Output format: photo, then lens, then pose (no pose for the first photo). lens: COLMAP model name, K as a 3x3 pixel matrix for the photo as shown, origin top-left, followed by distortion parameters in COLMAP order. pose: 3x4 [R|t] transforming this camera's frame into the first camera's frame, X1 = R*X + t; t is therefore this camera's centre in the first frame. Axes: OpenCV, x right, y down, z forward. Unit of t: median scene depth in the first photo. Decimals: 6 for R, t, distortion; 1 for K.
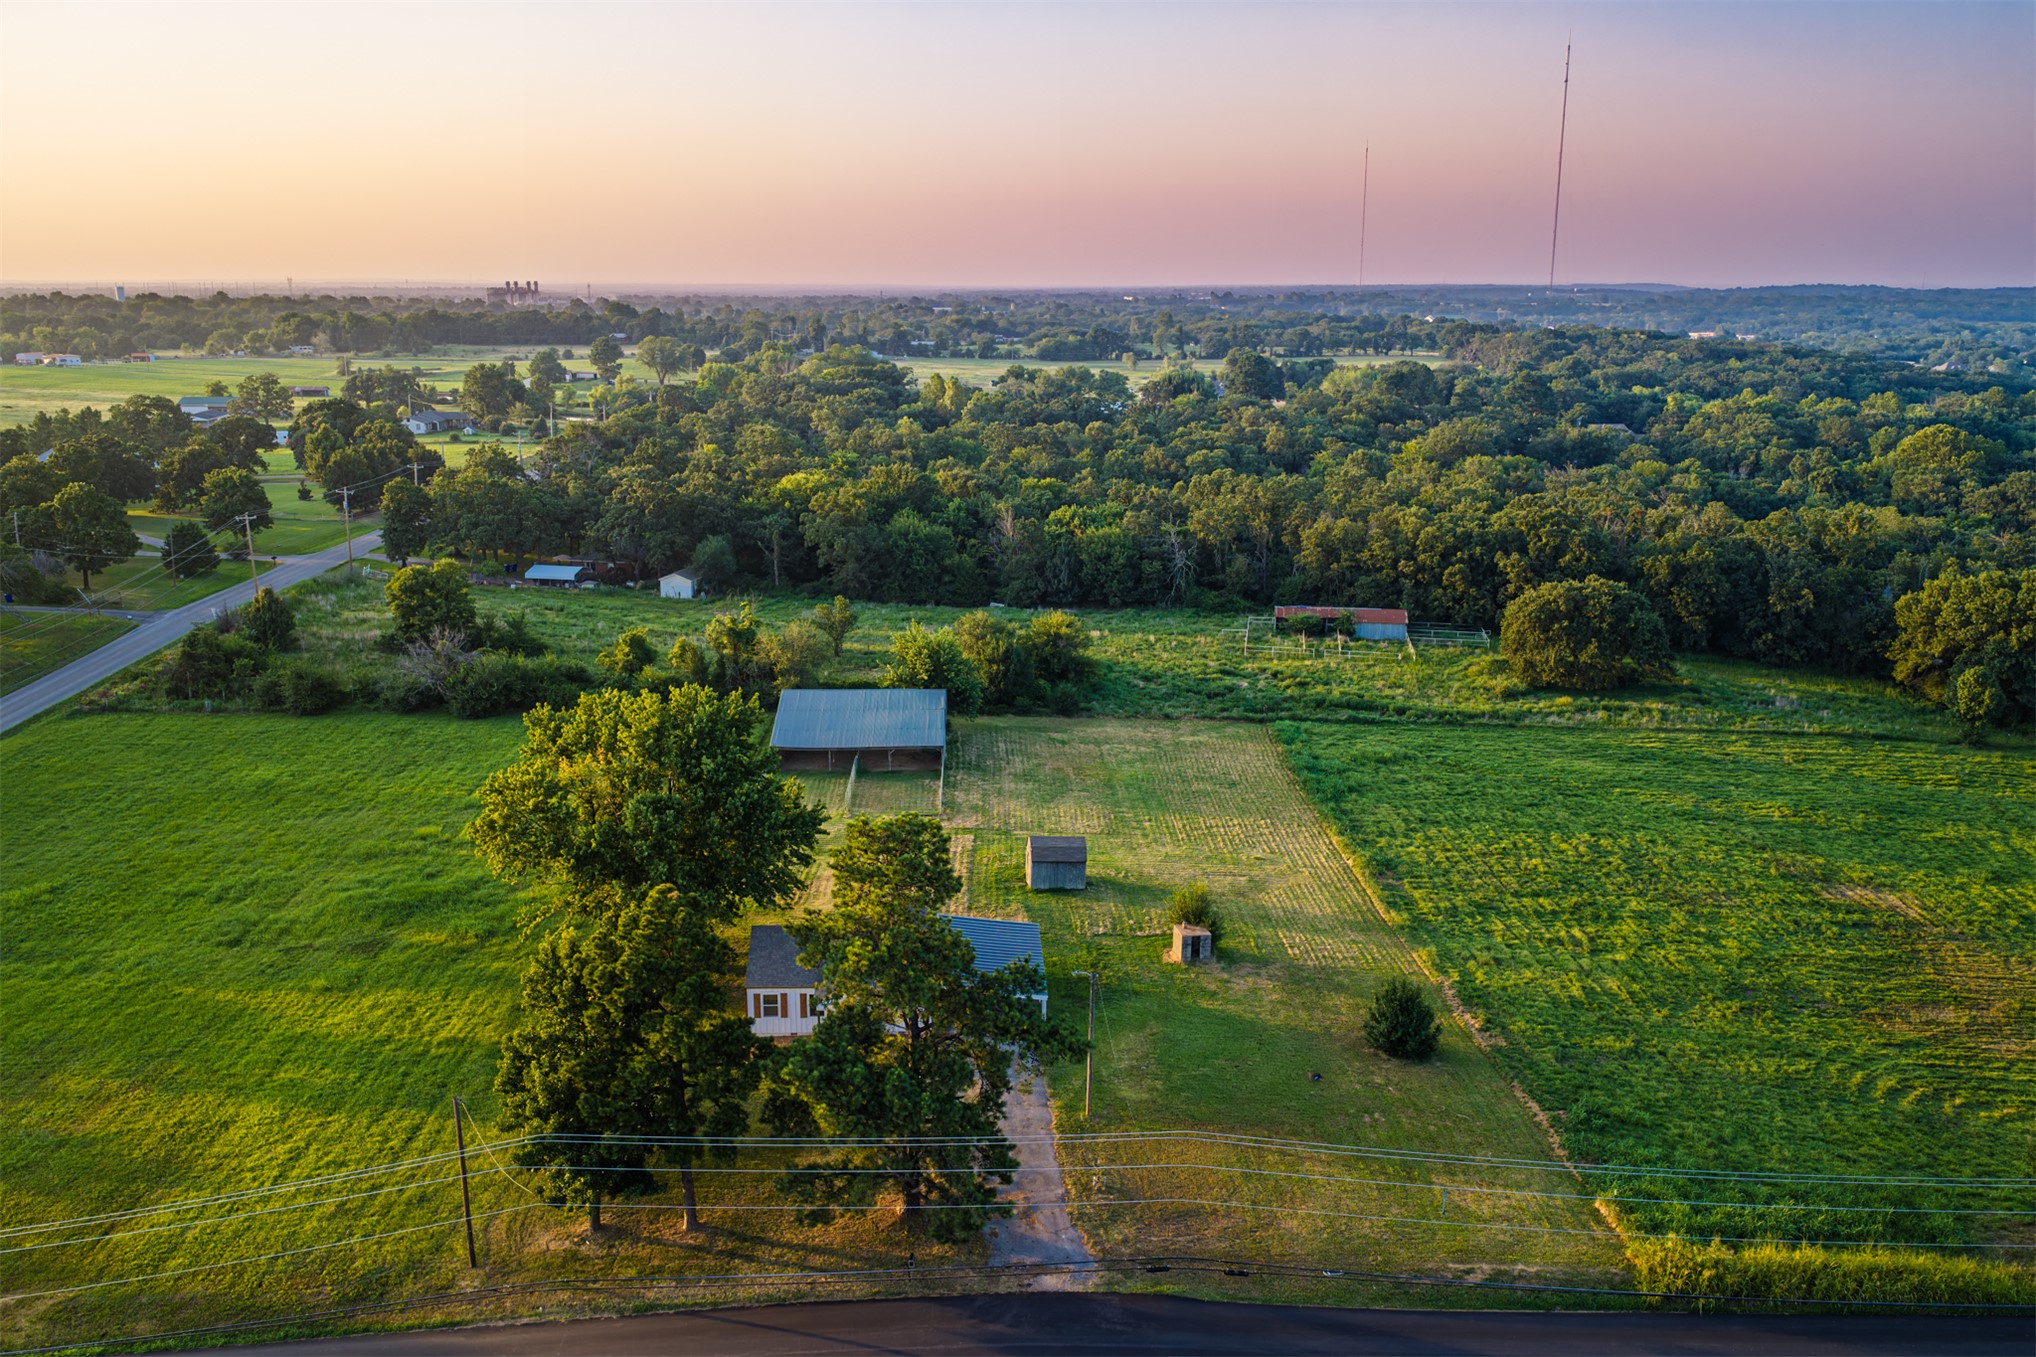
lens RADIAL K [[1685.1, 0, 1015.9], [0, 1685.1, 687.3], [0, 0, 1]] dist [0.026791, -0.051351]
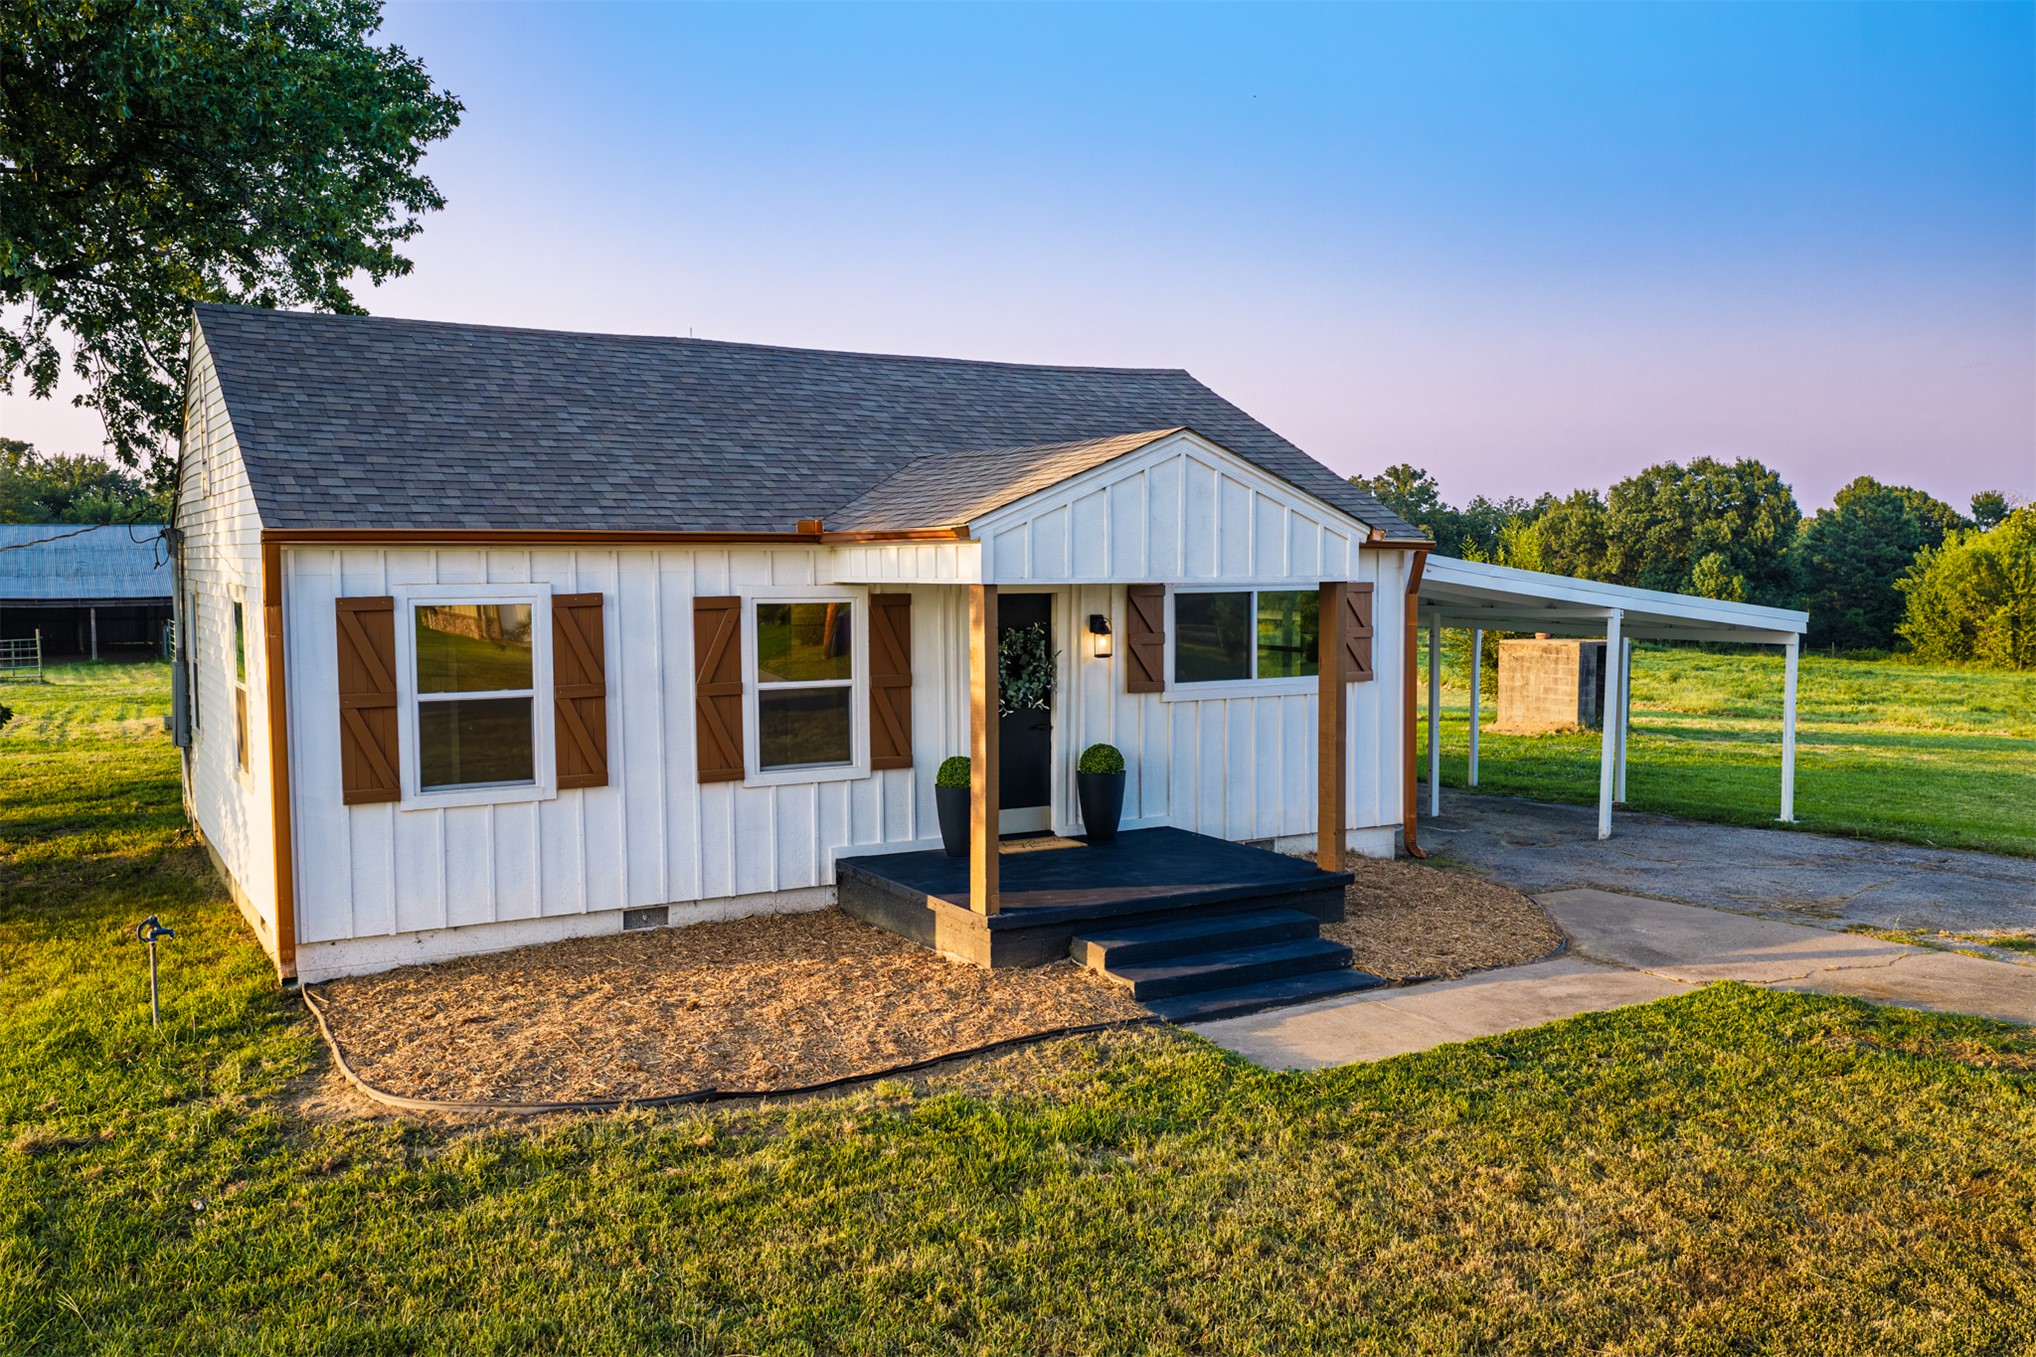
lens RADIAL K [[1685.1, 0, 1030.2], [0, 1685.1, 683.4], [0, 0, 1]] dist [0.026791, -0.051351]
pose [[0.877143, -0.043188, 0.478283, -0.086810], [0.120729, 0.983793, -0.132575, 0.107242], [-0.464806, 0.174030, 0.868141, 0.443575]]
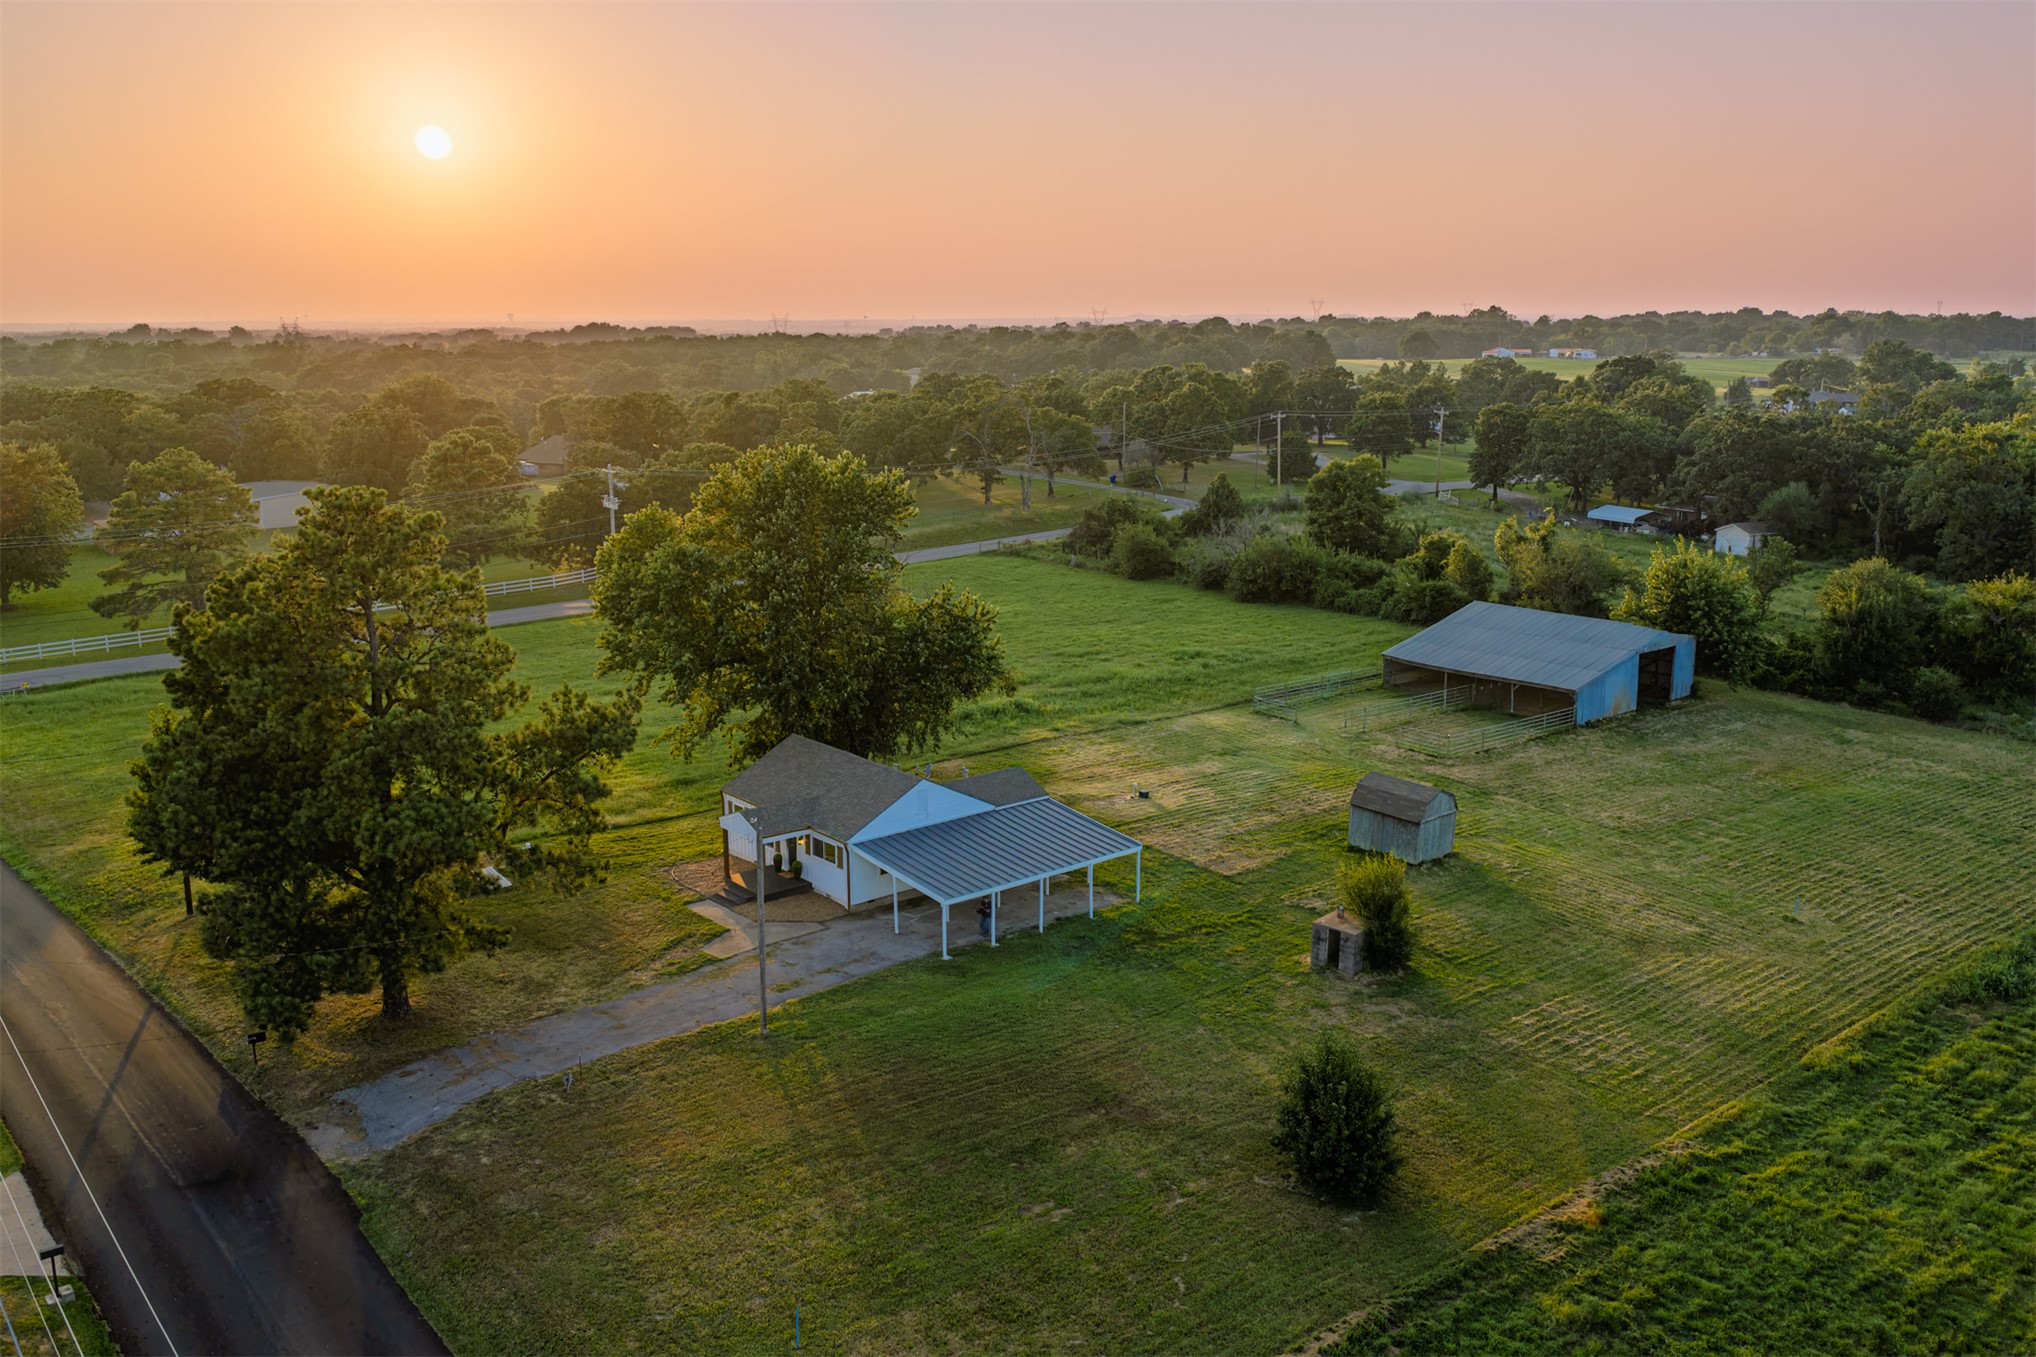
lens RADIAL K [[1685.1, 0, 1021.2], [0, 1685.1, 677.2], [0, 0, 1]] dist [0.026791, -0.051351]
pose [[0.610966, 0.160412, -0.775234, 0.291648], [-0.181355, 0.981575, 0.060182, 0.022893], [0.770604, 0.103824, 0.628800, 0.295357]]
